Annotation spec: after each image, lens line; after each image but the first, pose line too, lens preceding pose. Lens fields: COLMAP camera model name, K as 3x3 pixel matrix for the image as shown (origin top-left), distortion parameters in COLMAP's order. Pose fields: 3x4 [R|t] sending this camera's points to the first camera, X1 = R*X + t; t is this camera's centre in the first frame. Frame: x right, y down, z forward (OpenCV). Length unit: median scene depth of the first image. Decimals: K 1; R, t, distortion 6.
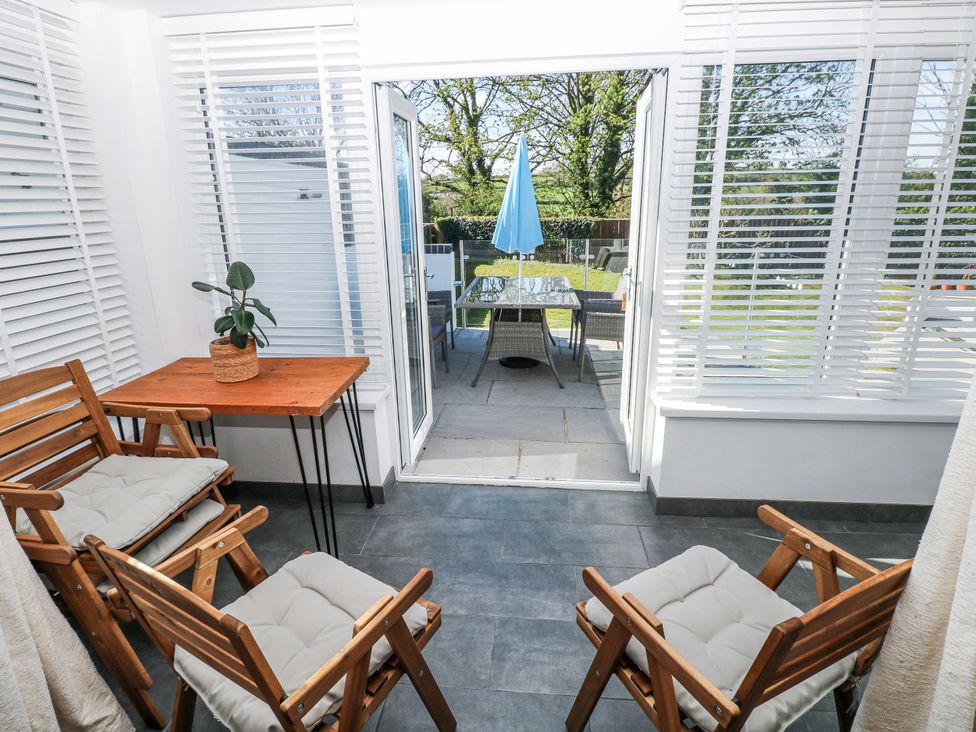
lens RADIAL K [[543.2, 0, 489.9], [0, 543.2, 354.6], [0, 0, 1]] dist [-0.011243, -0.001856]
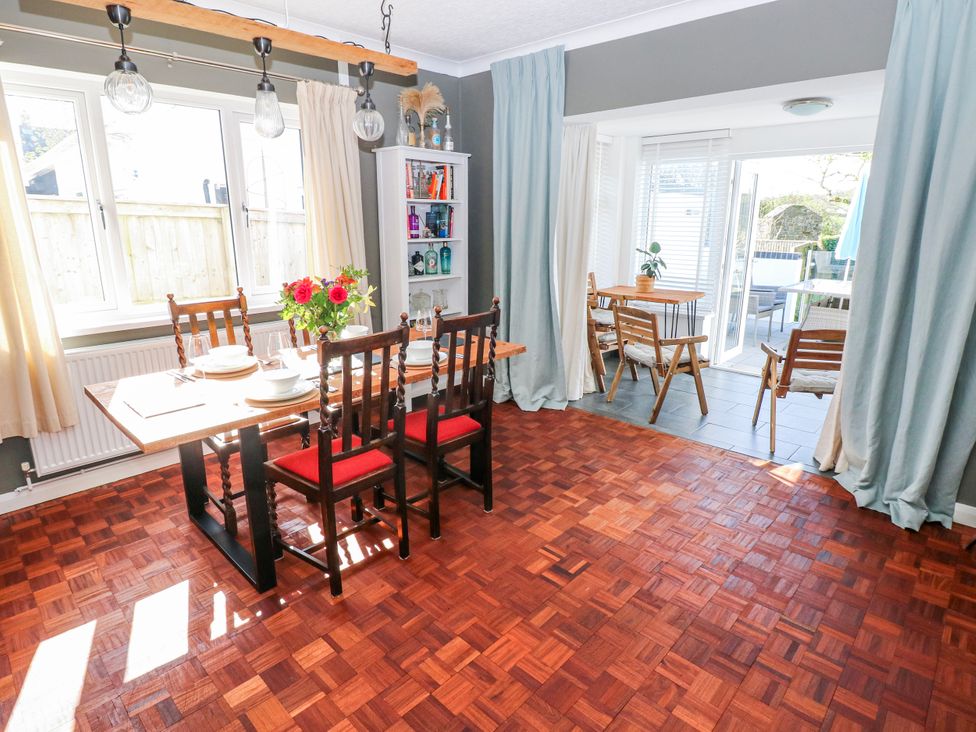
lens RADIAL K [[543.2, 0, 489.9], [0, 543.2, 354.6], [0, 0, 1]] dist [-0.011243, -0.001856]
pose [[0.783506, 0.169248, -0.597891, 0.160822], [-0.186025, 0.981950, 0.034188, 0.126525], [0.592885, 0.084436, 0.800848, -0.442761]]
